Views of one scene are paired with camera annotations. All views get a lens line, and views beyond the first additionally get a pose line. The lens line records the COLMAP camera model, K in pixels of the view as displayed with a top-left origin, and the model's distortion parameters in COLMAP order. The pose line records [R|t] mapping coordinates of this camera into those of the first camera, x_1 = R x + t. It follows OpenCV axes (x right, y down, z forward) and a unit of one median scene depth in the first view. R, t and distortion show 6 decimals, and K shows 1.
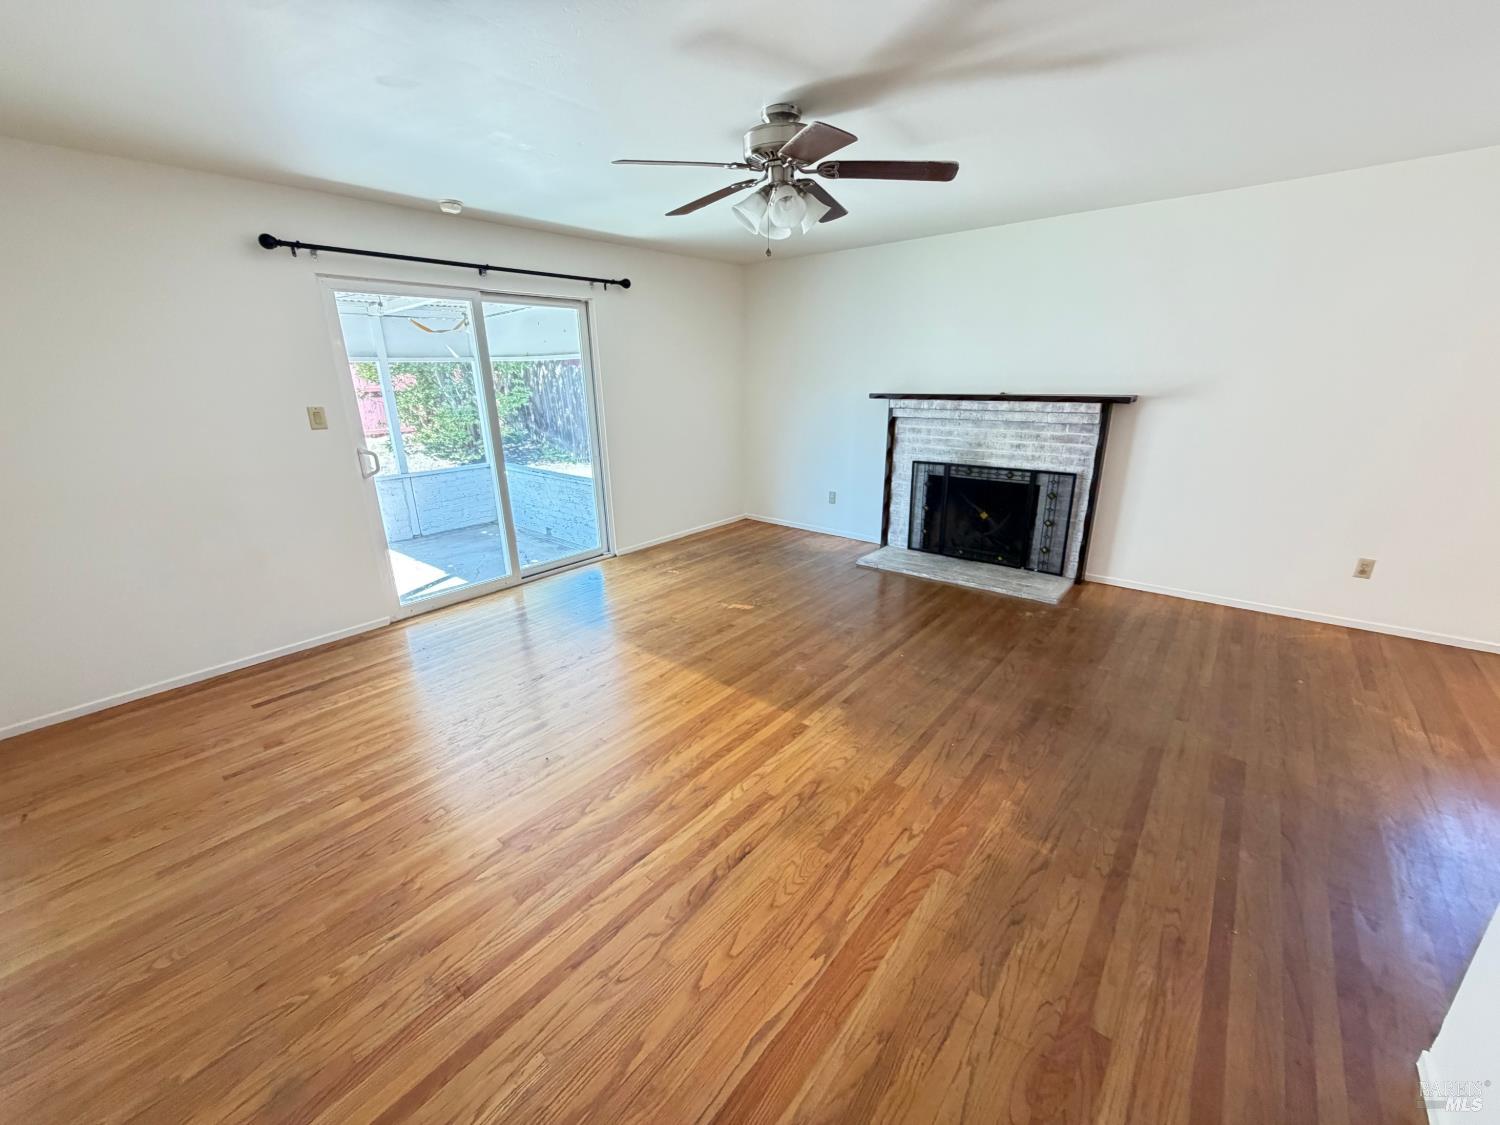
lens RADIAL K [[597.7, 0, 745.5], [0, 597.7, 564.0], [0, 0, 1]] dist [0.000293, 0.000202]
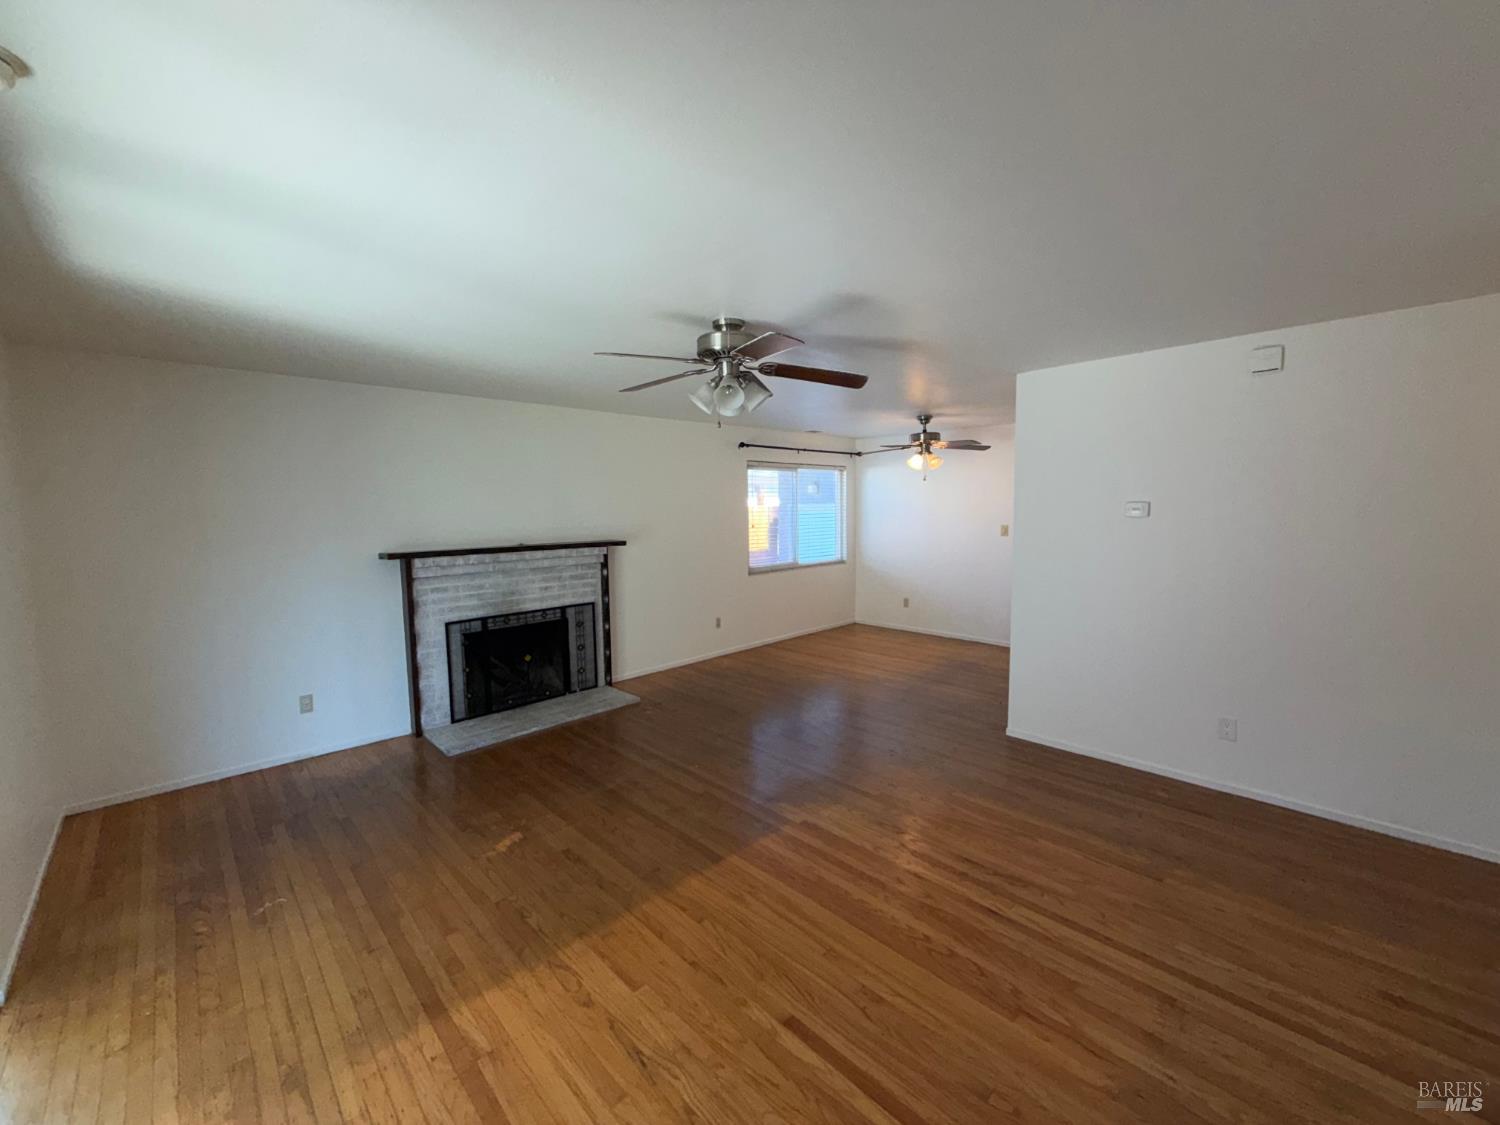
lens RADIAL K [[597.7, 0, 747.0], [0, 597.7, 560.2], [0, 0, 1]] dist [0.000293, 0.000202]
pose [[0.101129, -0.071948, 0.992268, -0.664688], [0.319067, 0.947042, 0.036150, -0.182443], [-0.942321, 0.312945, 0.118730, 0.539914]]
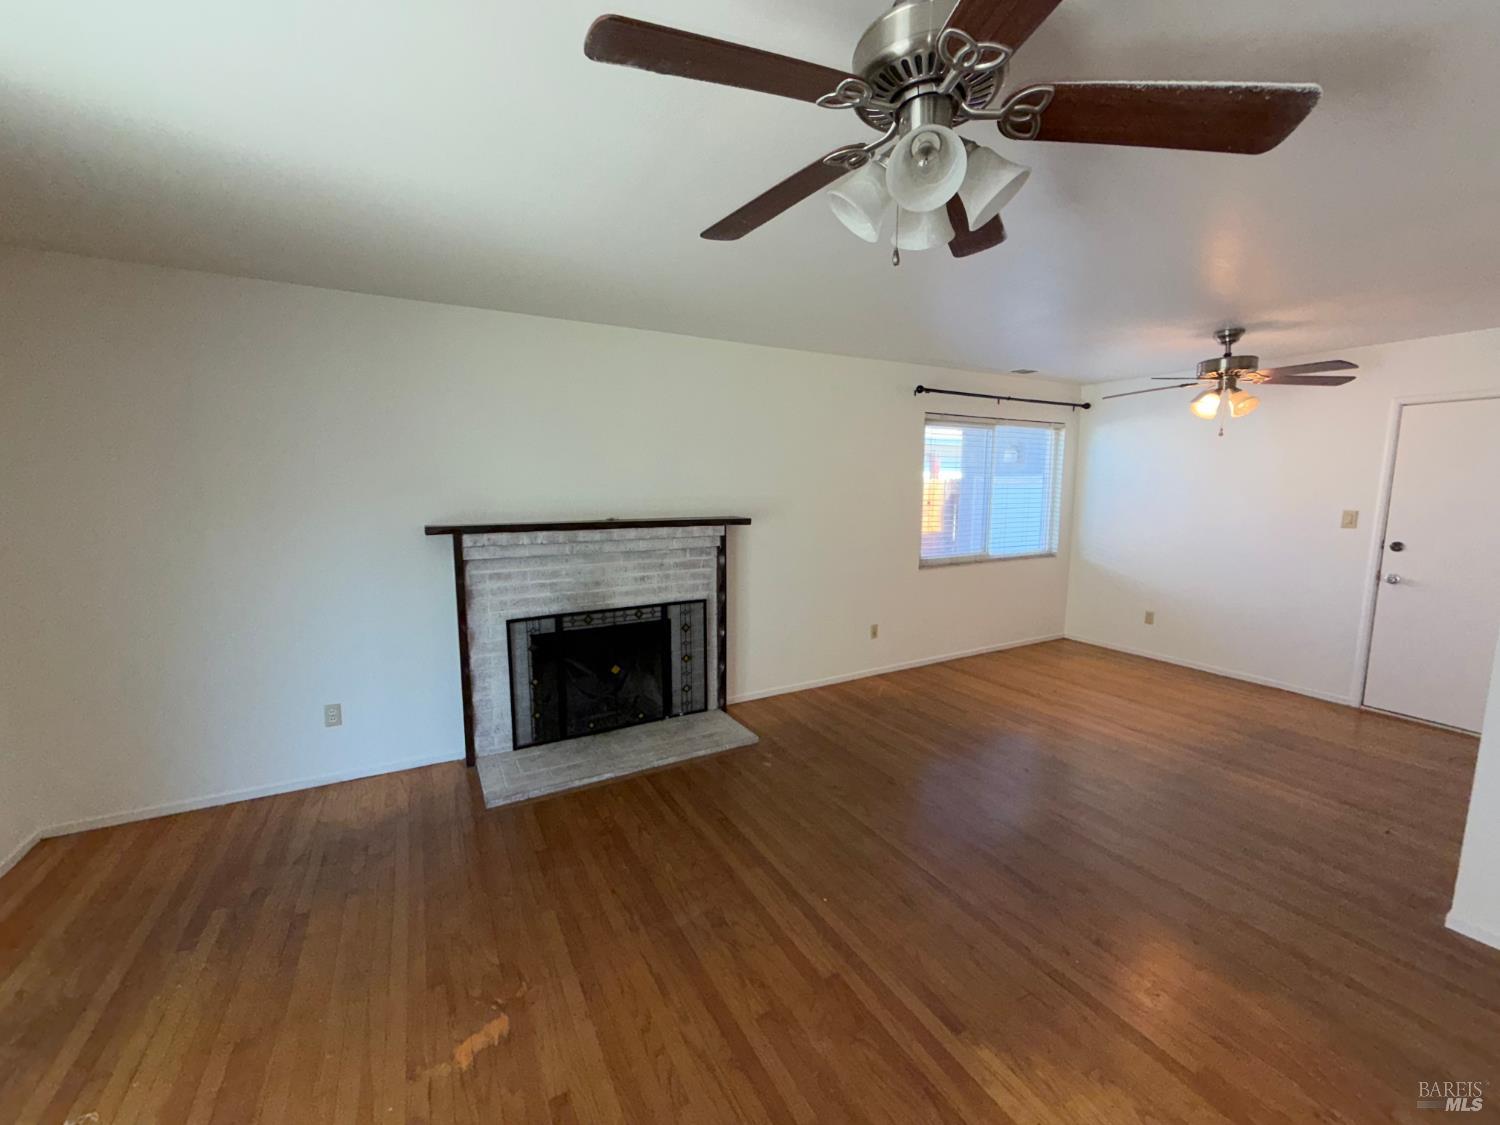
lens RADIAL K [[597.7, 0, 746.1], [0, 597.7, 560.7], [0, 0, 1]] dist [0.000293, 0.000202]
pose [[0.360708, -0.099479, 0.927358, -0.290290], [0.281442, 0.959556, -0.006538, -0.190498], [-0.889202, 0.263356, 0.374117, 0.597495]]
